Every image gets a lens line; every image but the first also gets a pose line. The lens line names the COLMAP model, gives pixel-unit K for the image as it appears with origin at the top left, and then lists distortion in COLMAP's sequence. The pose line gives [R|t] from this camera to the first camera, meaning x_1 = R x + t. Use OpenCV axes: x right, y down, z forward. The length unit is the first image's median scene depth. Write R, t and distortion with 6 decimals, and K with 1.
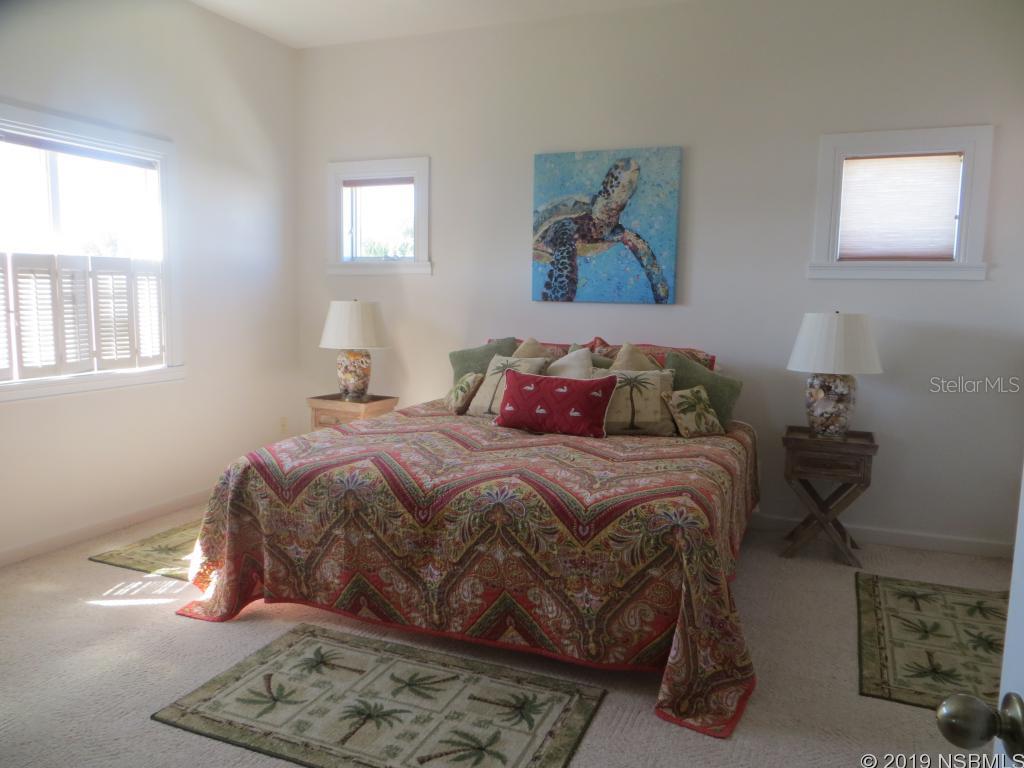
lens RADIAL K [[774.6, 0, 512.0], [0, 774.6, 384.0], [0, 0, 1]] dist [-0.007551, -0.005127]
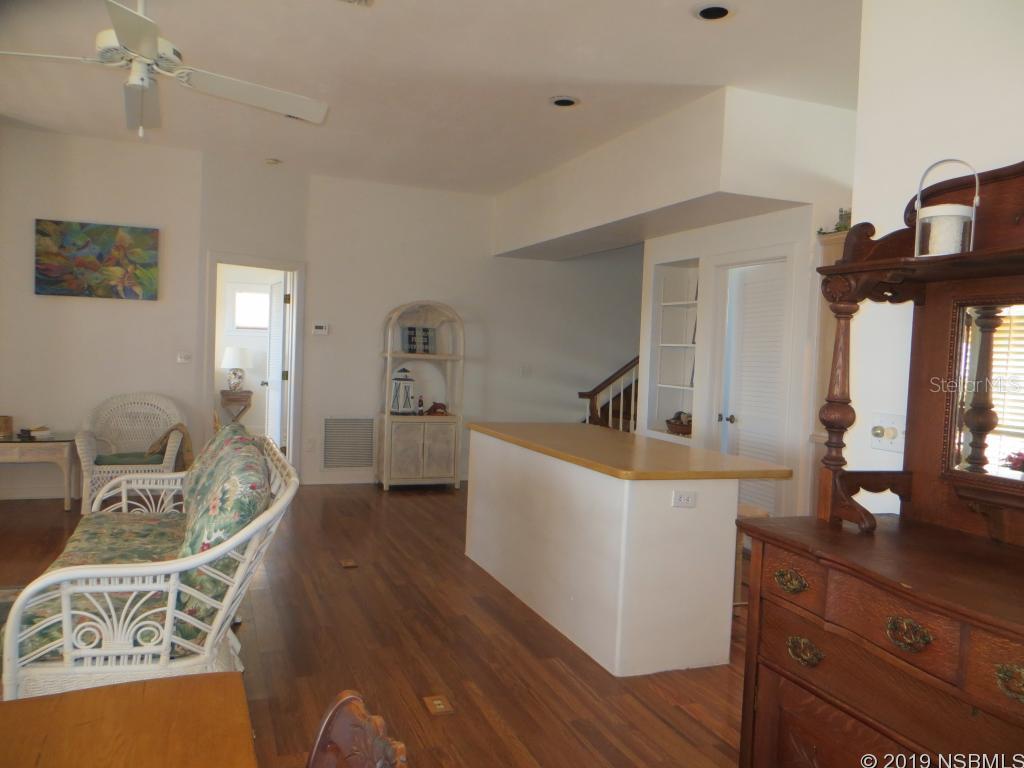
lens RADIAL K [[774.6, 0, 512.0], [0, 774.6, 384.0], [0, 0, 1]] dist [-0.007551, -0.005127]
pose [[0.850631, -0.007822, 0.525705, -0.212258], [0.043350, 0.997528, -0.055301, 0.242339], [-0.523973, 0.069830, 0.848868, -1.909994]]
